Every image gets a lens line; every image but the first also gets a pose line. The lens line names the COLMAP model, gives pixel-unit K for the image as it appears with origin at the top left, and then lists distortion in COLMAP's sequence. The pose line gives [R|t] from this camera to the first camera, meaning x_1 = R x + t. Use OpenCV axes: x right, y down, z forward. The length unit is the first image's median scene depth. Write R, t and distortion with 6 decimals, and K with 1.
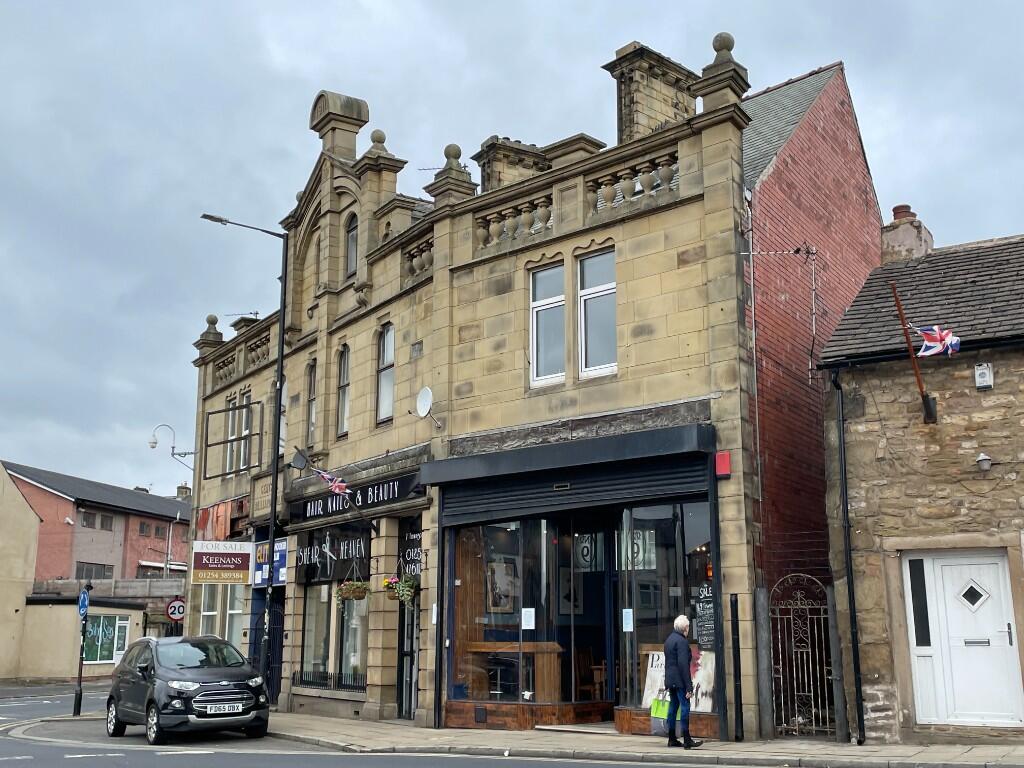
lens RADIAL K [[1163.0, 0, 512.8], [0, 1163.0, 404.7], [0, 0, 1]] dist [0.165743, -0.375099]
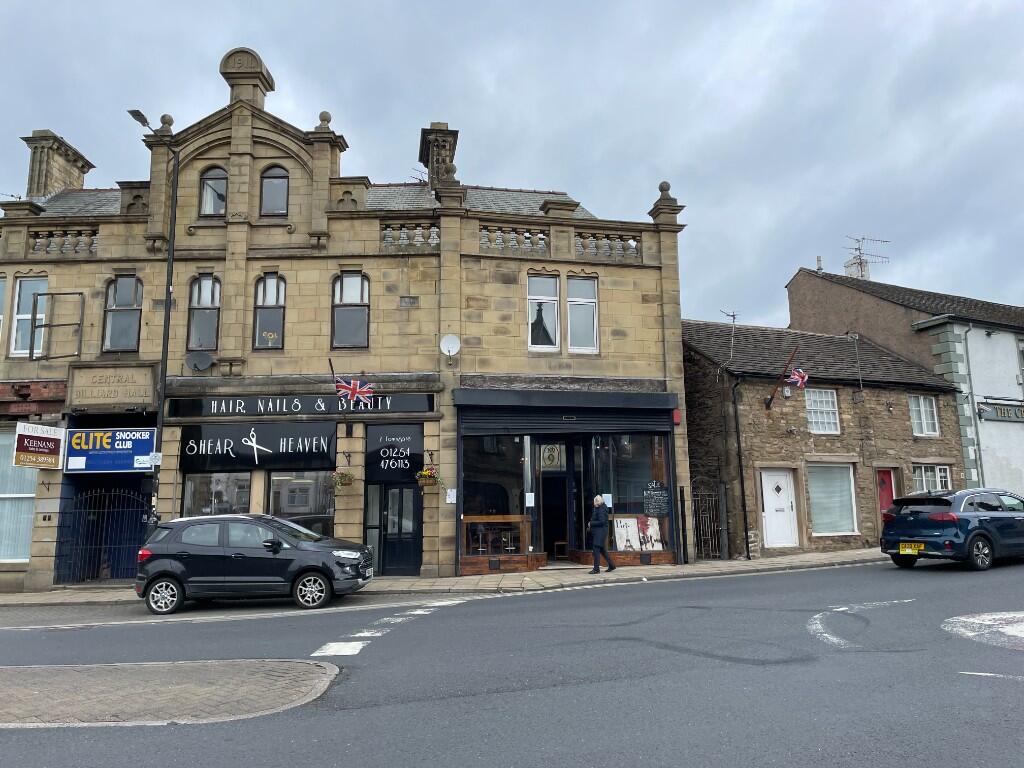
lens RADIAL K [[766.1, 0, 513.9], [0, 766.1, 380.9], [0, 0, 1]] dist [0.131765, -0.196911]
pose [[0.561585, 0.130897, 0.816999, -0.855240], [-0.144970, 0.987699, -0.058598, 0.090979], [-0.814620, -0.085533, 0.573653, 0.451561]]
